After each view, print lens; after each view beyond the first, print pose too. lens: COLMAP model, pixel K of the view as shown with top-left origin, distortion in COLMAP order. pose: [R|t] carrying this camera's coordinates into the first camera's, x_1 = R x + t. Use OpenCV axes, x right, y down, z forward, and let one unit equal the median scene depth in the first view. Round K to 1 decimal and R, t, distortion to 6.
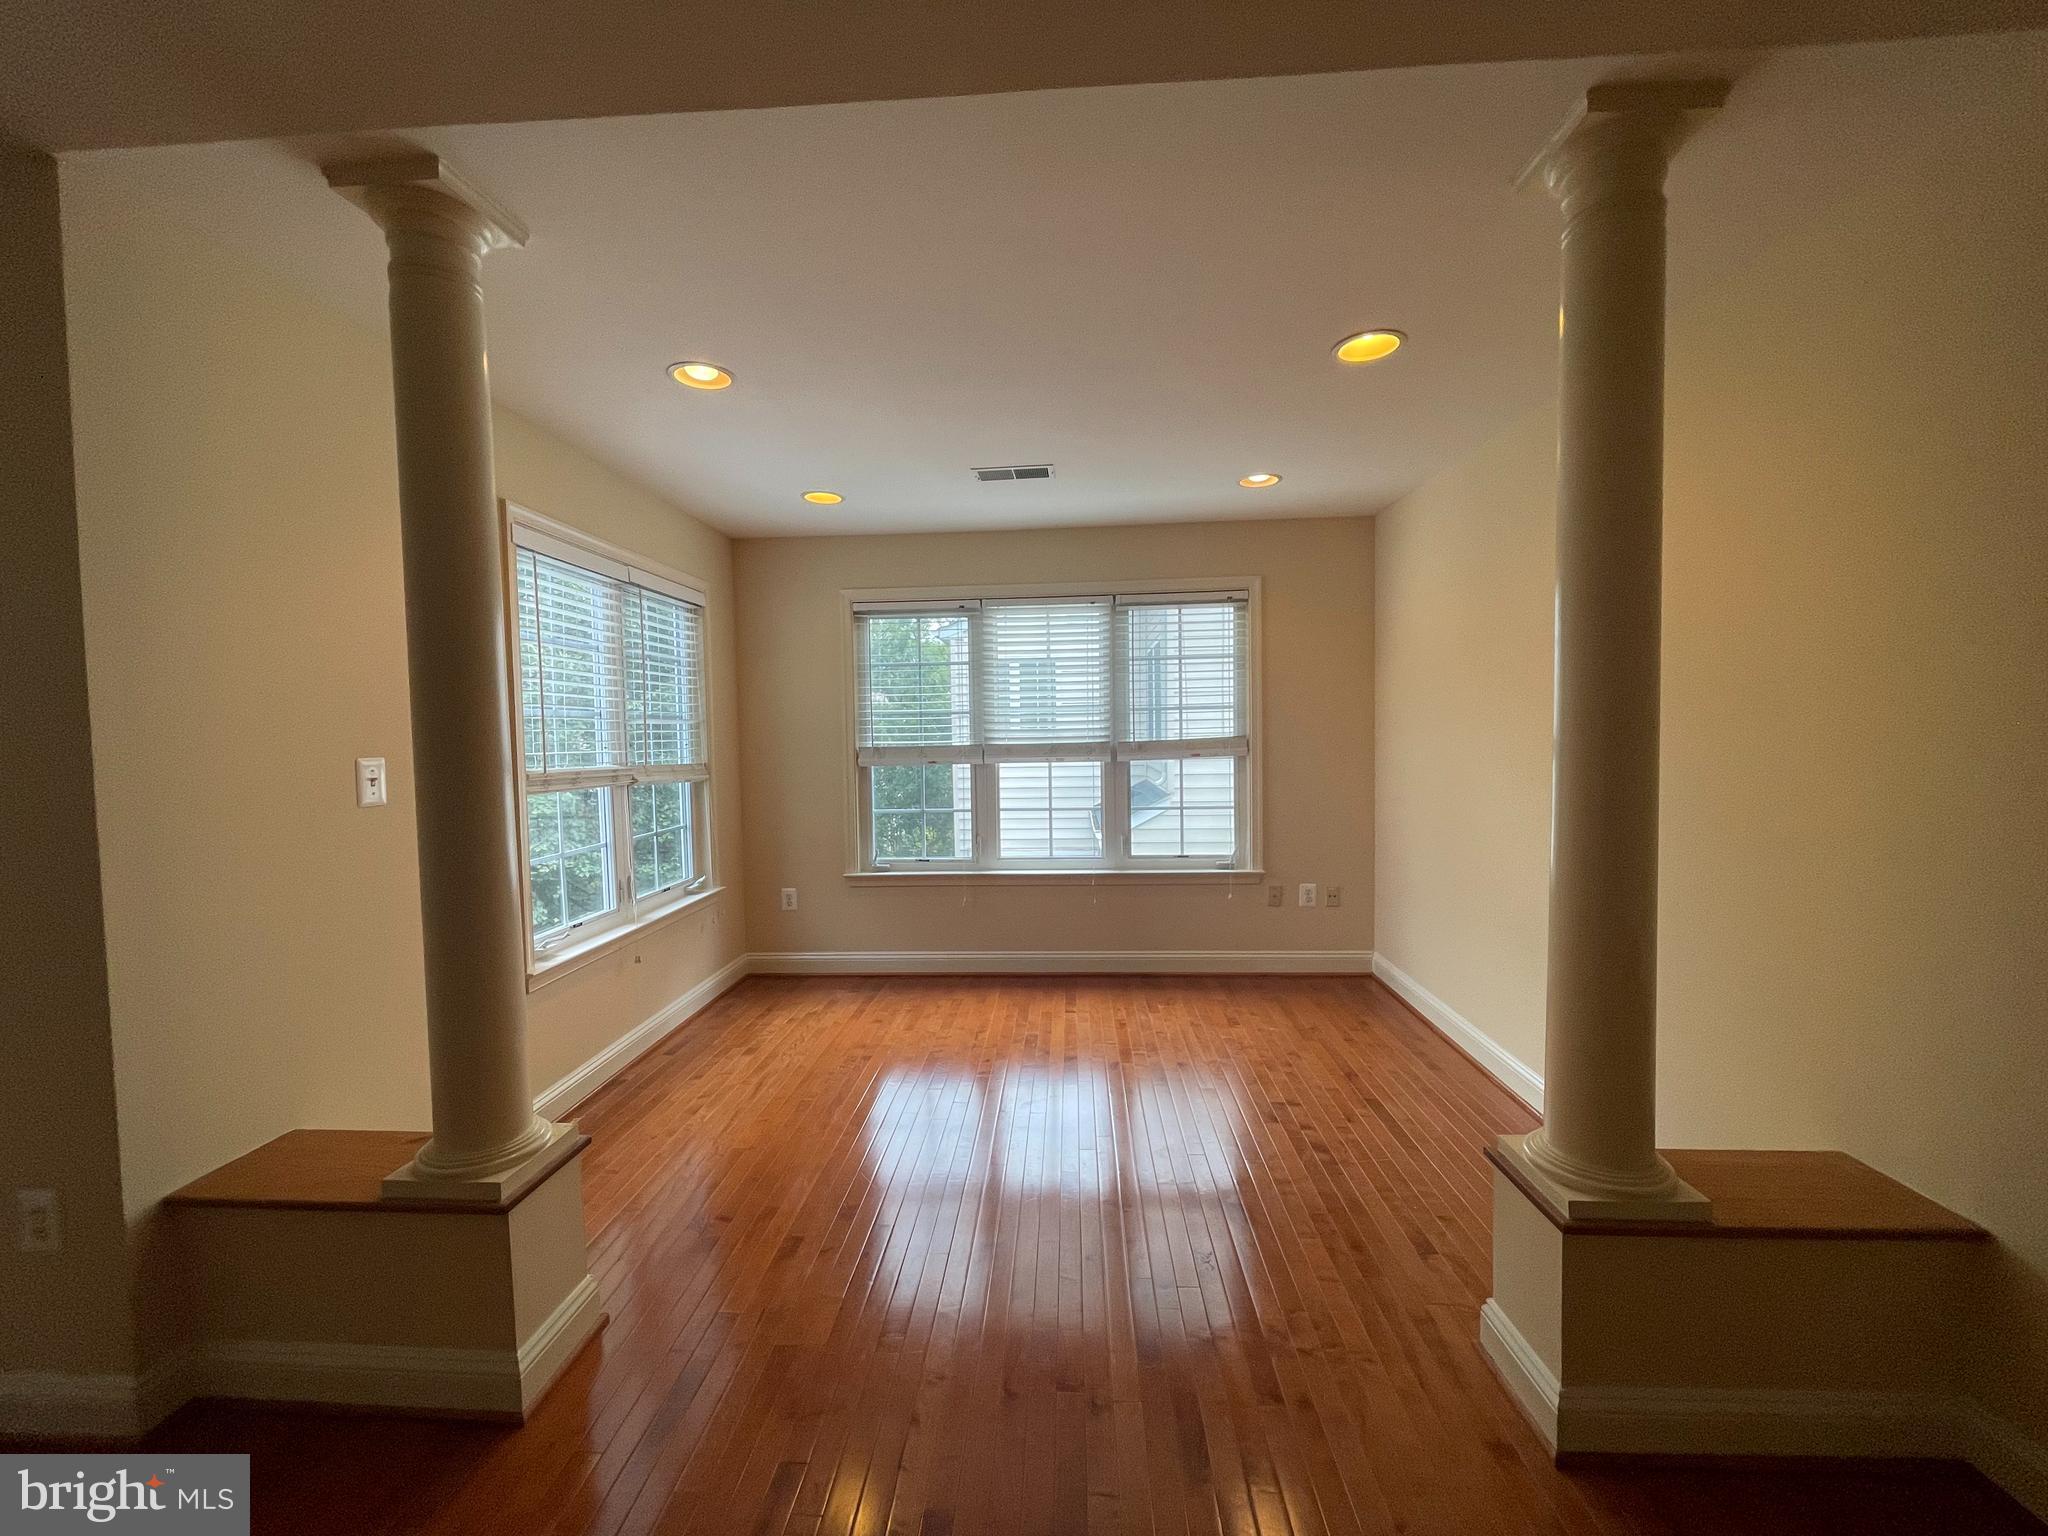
lens RADIAL K [[824.4, 0, 1019.9], [0, 824.4, 771.3], [0, 0, 1]] dist [-0.002771, 0.000383]
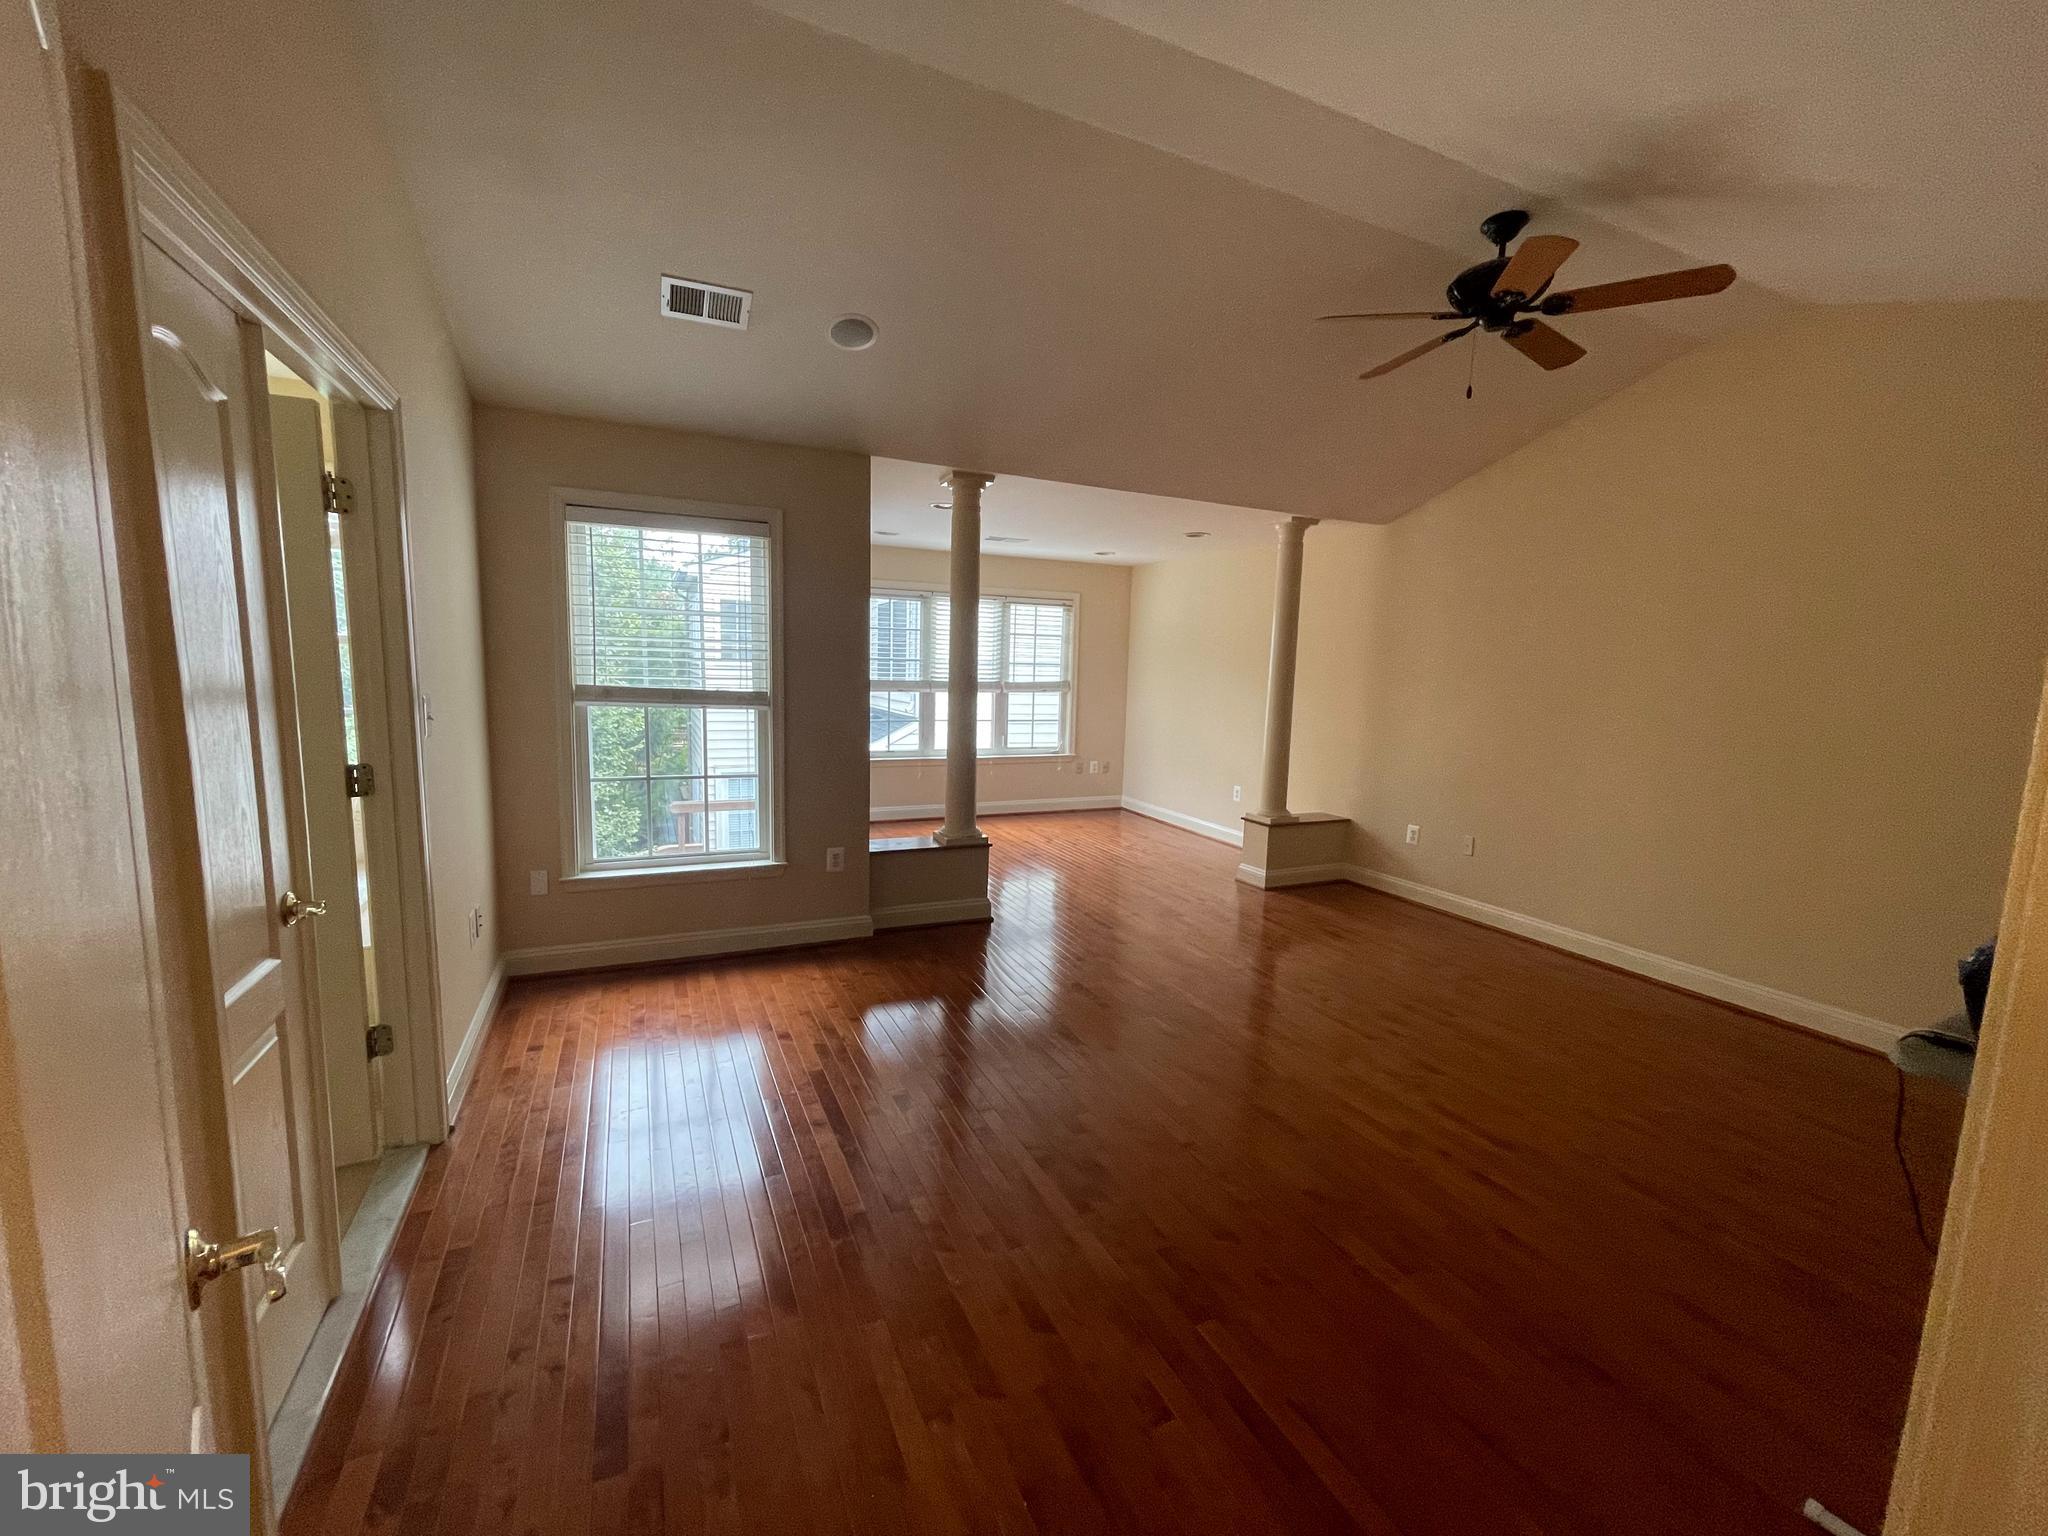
lens RADIAL K [[824.4, 0, 1019.9], [0, 824.4, 771.3], [0, 0, 1]] dist [-0.002771, 0.000383]
pose [[0.878629, -0.020225, 0.477077, -0.685942], [-0.018186, 0.996960, 0.075758, 0.020433], [-0.477159, -0.075239, 0.875590, -0.552530]]
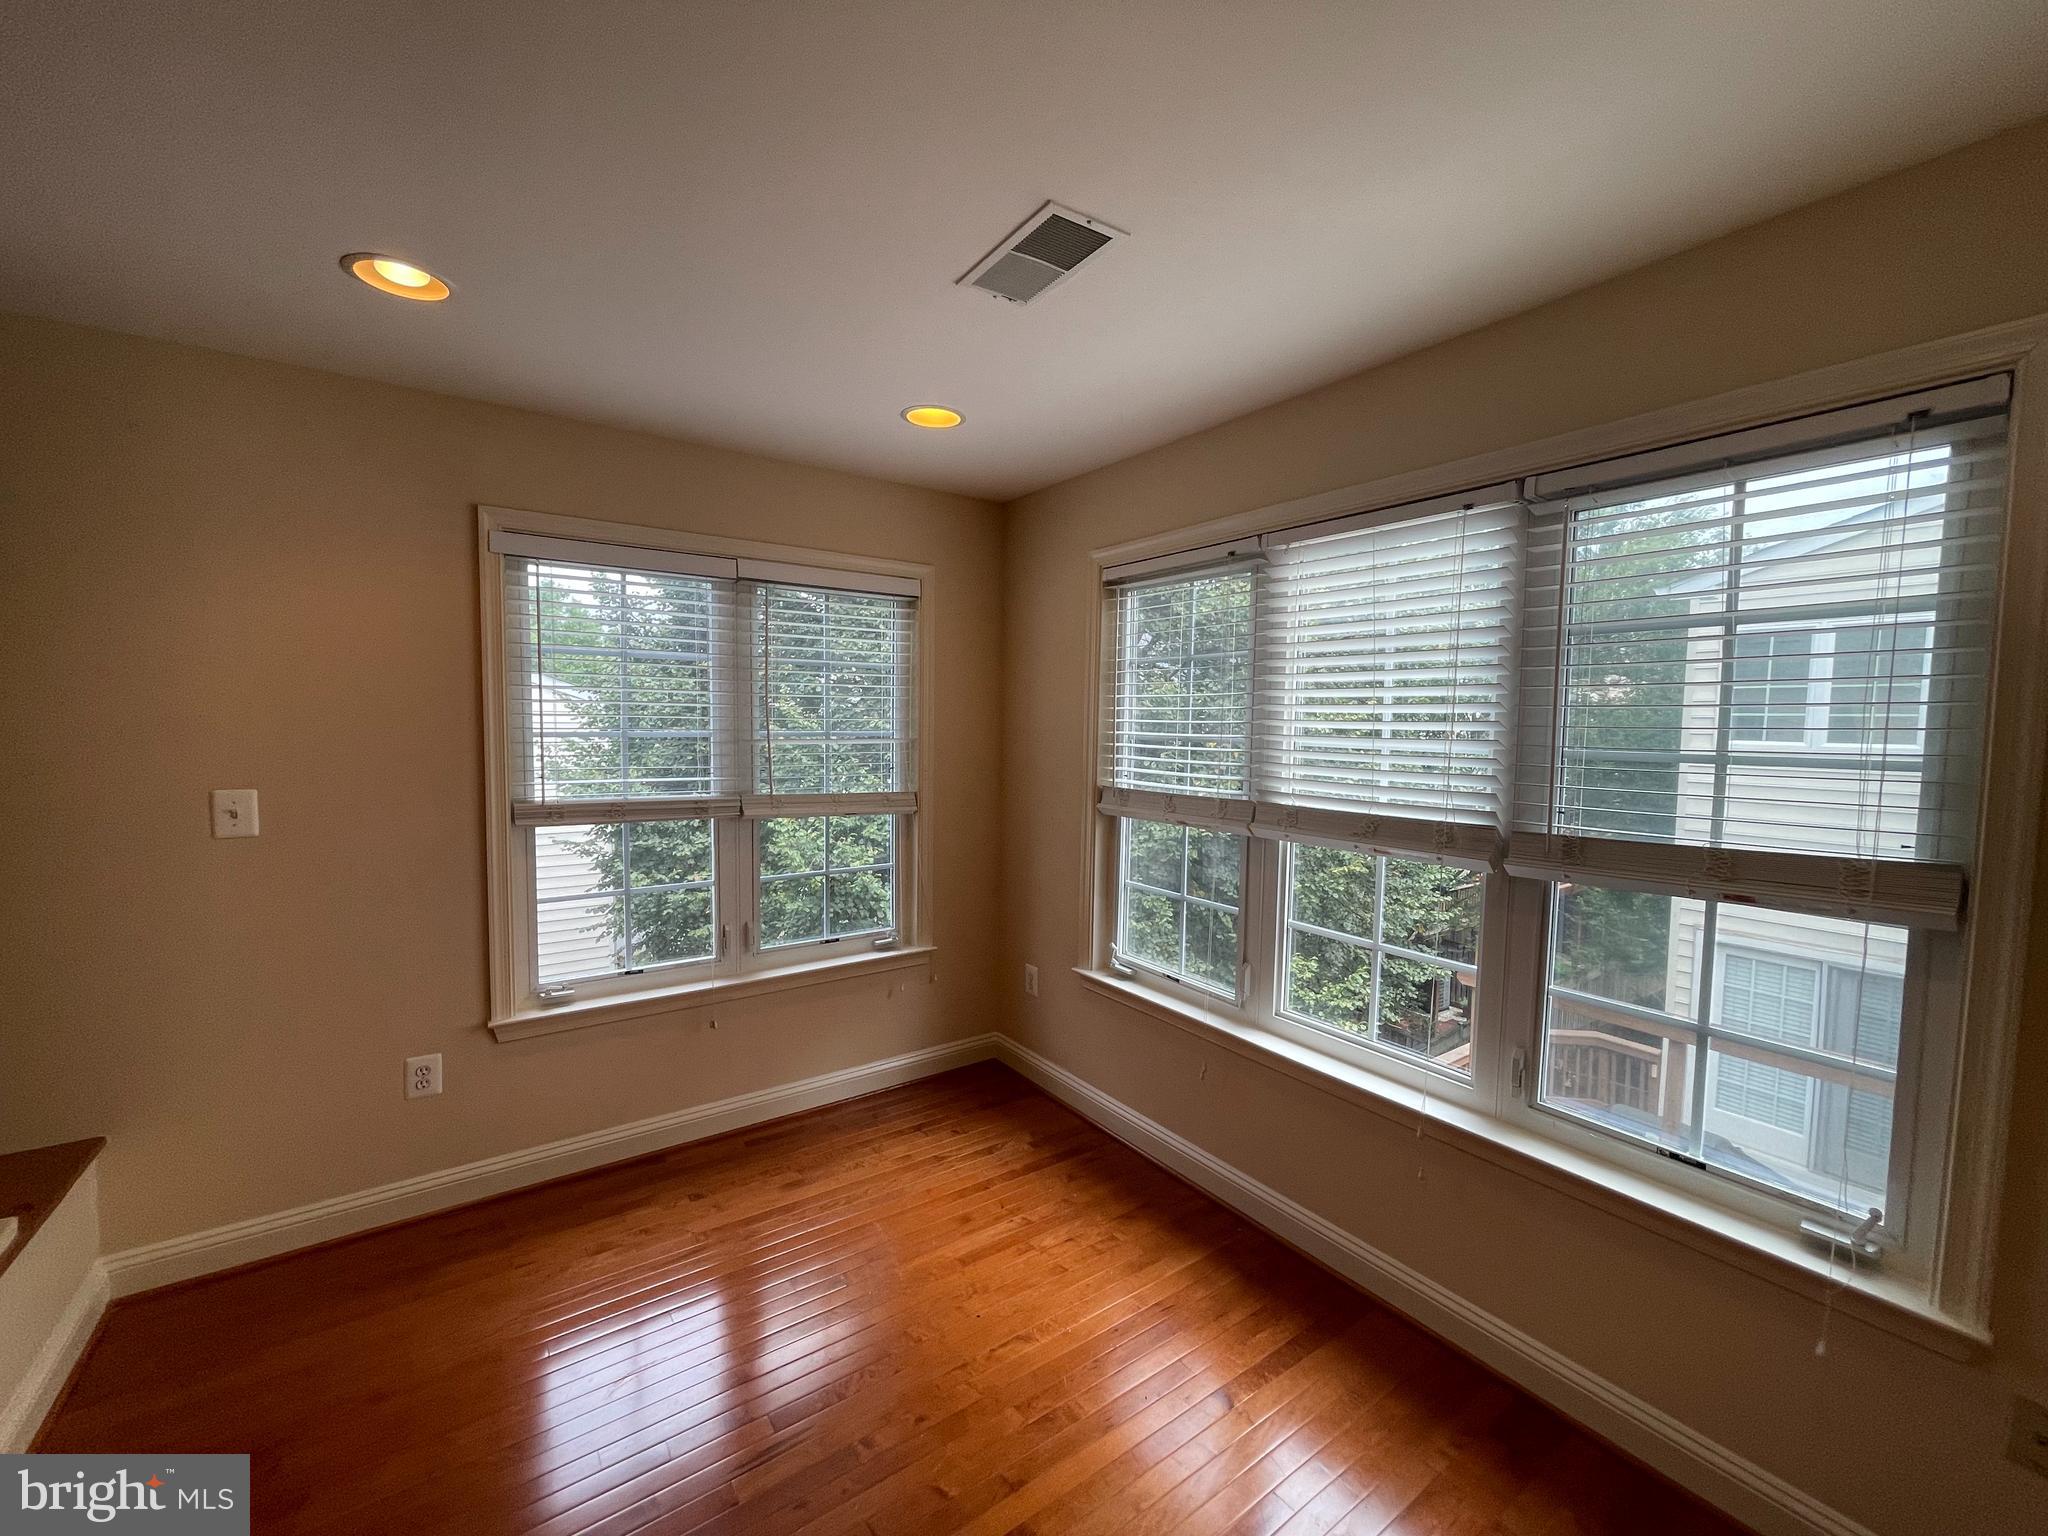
lens RADIAL K [[824.4, 0, 1019.9], [0, 824.4, 771.3], [0, 0, 1]] dist [-0.002771, 0.000383]
pose [[0.626530, 0.077617, -0.775523, 0.291256], [-0.060551, 0.996869, 0.050853, -0.073640], [0.777042, 0.015097, 0.629268, 0.549463]]
